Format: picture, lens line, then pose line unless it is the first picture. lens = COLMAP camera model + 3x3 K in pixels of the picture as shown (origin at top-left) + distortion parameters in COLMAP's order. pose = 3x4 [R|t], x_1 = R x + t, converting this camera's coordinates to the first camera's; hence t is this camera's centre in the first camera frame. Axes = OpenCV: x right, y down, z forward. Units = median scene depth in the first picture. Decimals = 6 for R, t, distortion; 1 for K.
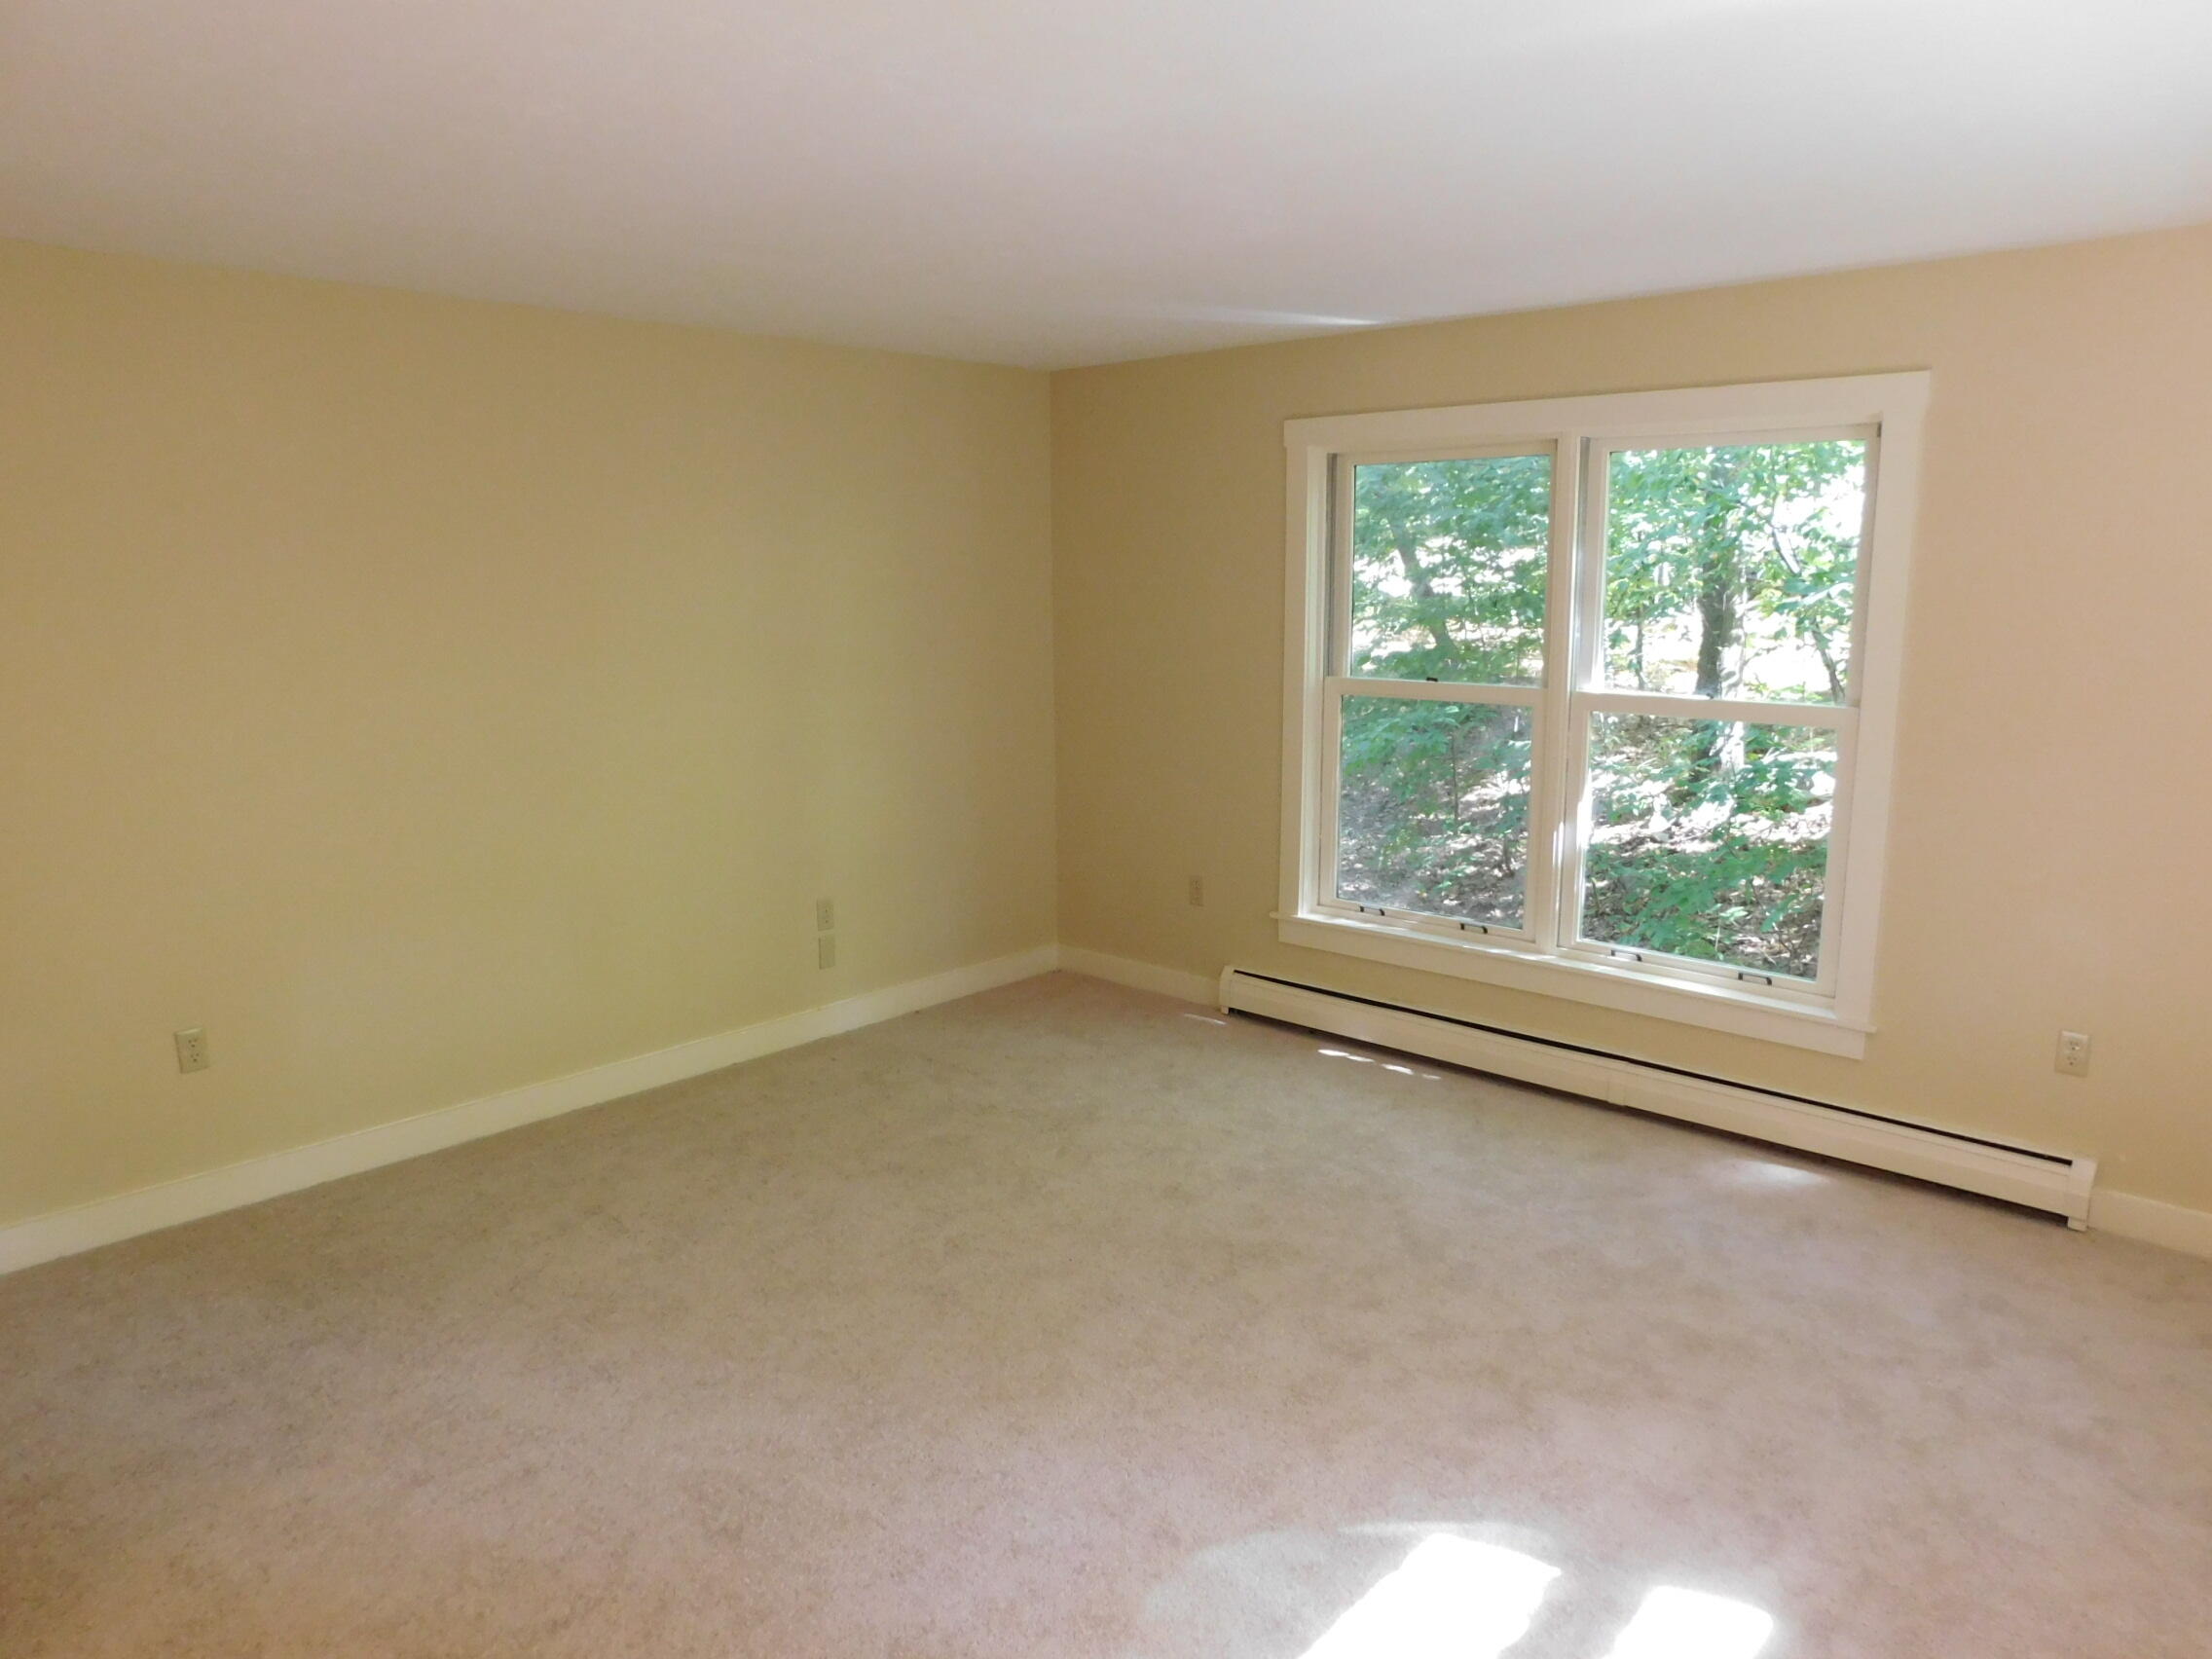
lens RADIAL K [[1477.4, 0, 1097.9], [0, 1477.4, 818.8], [0, 0, 1]] dist [-0.036040, 0.033230]
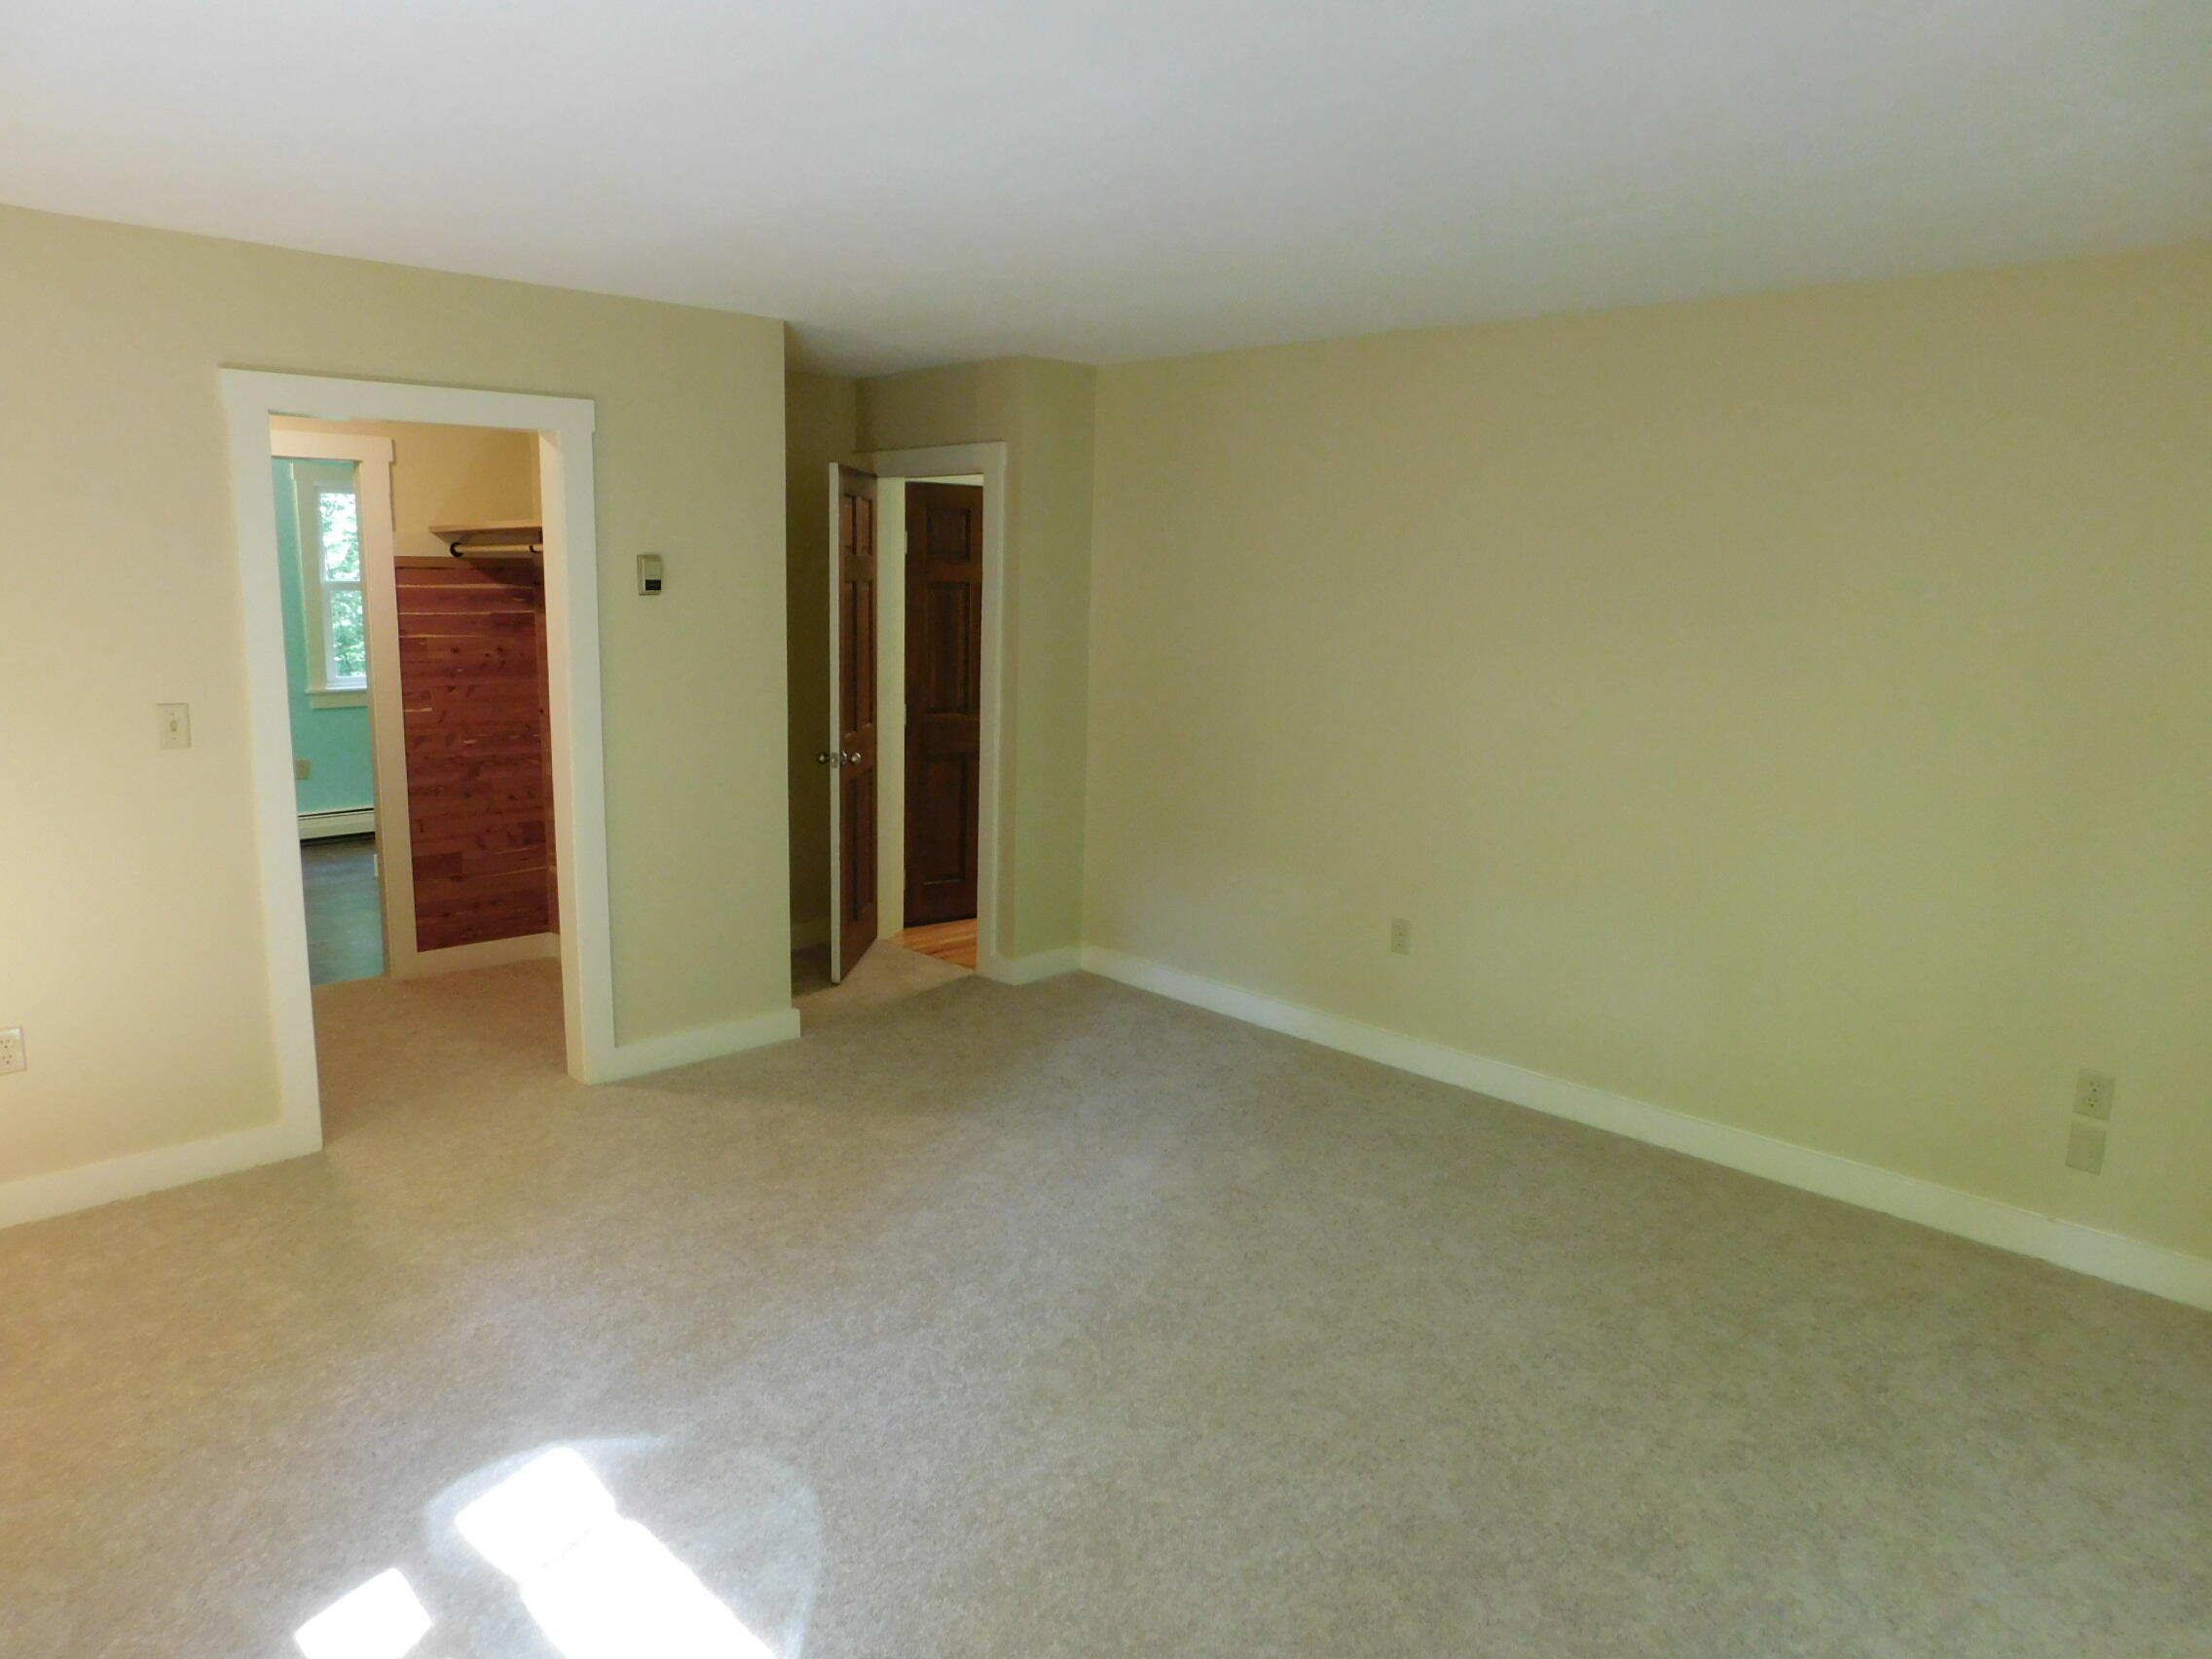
lens RADIAL K [[1477.4, 0, 1095.6], [0, 1477.4, 831.4], [0, 0, 1]] dist [-0.036040, 0.033230]
pose [[-0.048622, 0.180561, -0.982361, 0.493845], [-0.191854, 0.963522, 0.186594, -0.092417], [0.980218, 0.197543, -0.012207, 0.551244]]
